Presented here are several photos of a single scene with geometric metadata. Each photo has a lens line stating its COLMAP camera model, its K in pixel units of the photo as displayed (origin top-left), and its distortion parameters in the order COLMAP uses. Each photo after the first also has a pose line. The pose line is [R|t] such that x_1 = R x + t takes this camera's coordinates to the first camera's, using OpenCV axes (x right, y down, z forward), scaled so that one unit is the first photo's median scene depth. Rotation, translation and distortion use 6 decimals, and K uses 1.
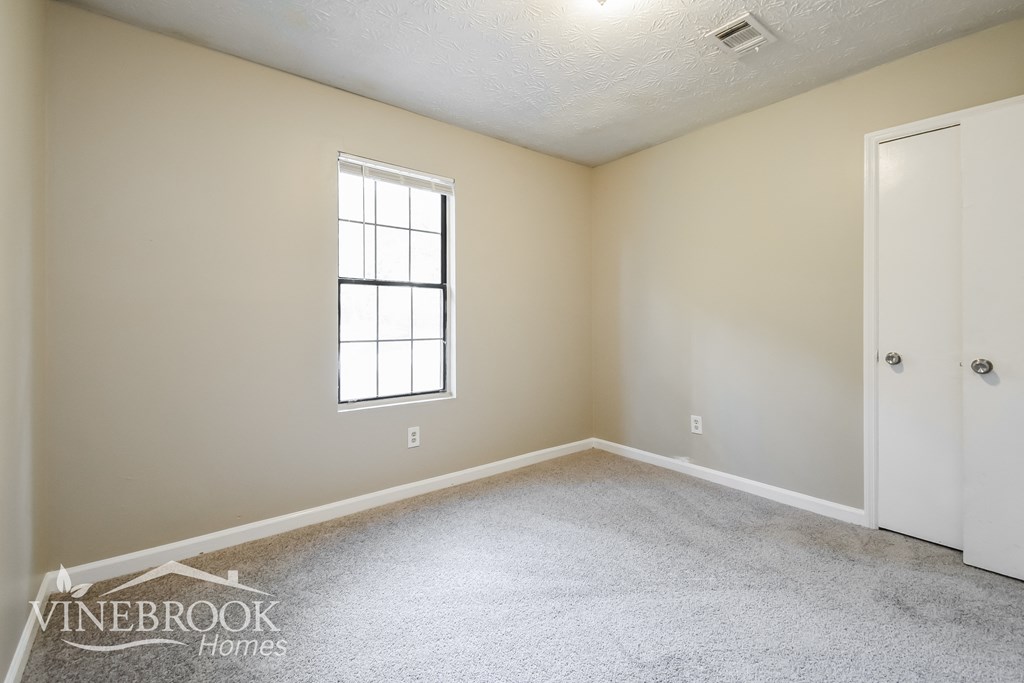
lens RADIAL K [[452.4, 0, 506.3], [0, 452.4, 321.7], [0, 0, 1]] dist [0.039531, -0.025945]
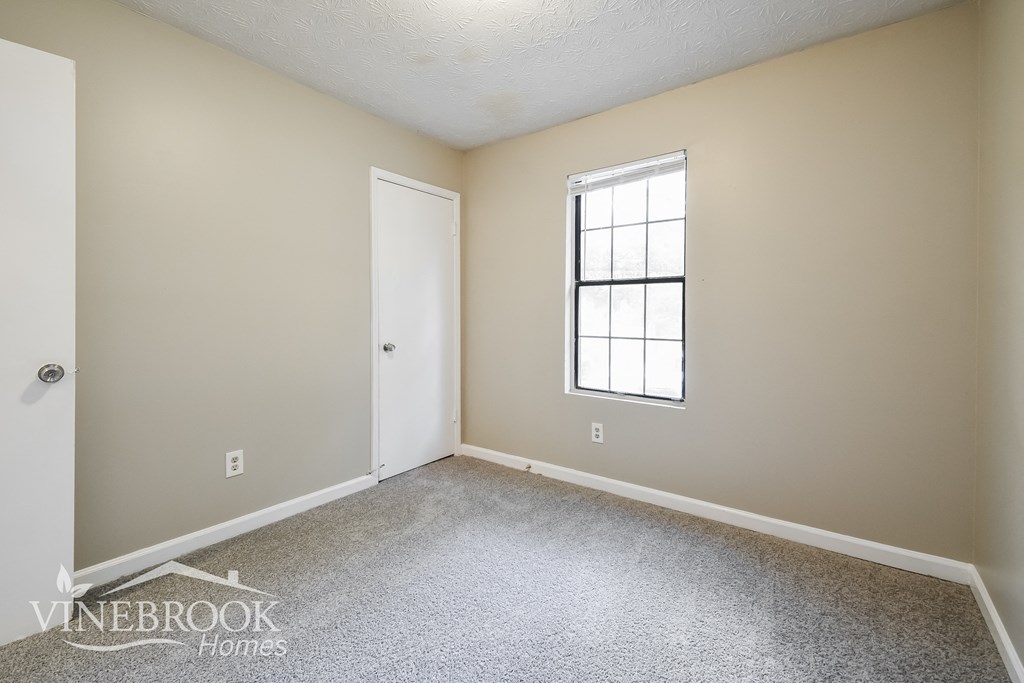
lens RADIAL K [[452.4, 0, 506.3], [0, 452.4, 321.7], [0, 0, 1]] dist [0.039531, -0.025945]
pose [[0.231613, 0.012271, -0.972731, 0.657856], [0.001380, 0.999915, 0.012943, -0.009344], [0.972807, -0.004340, 0.231577, 0.498976]]
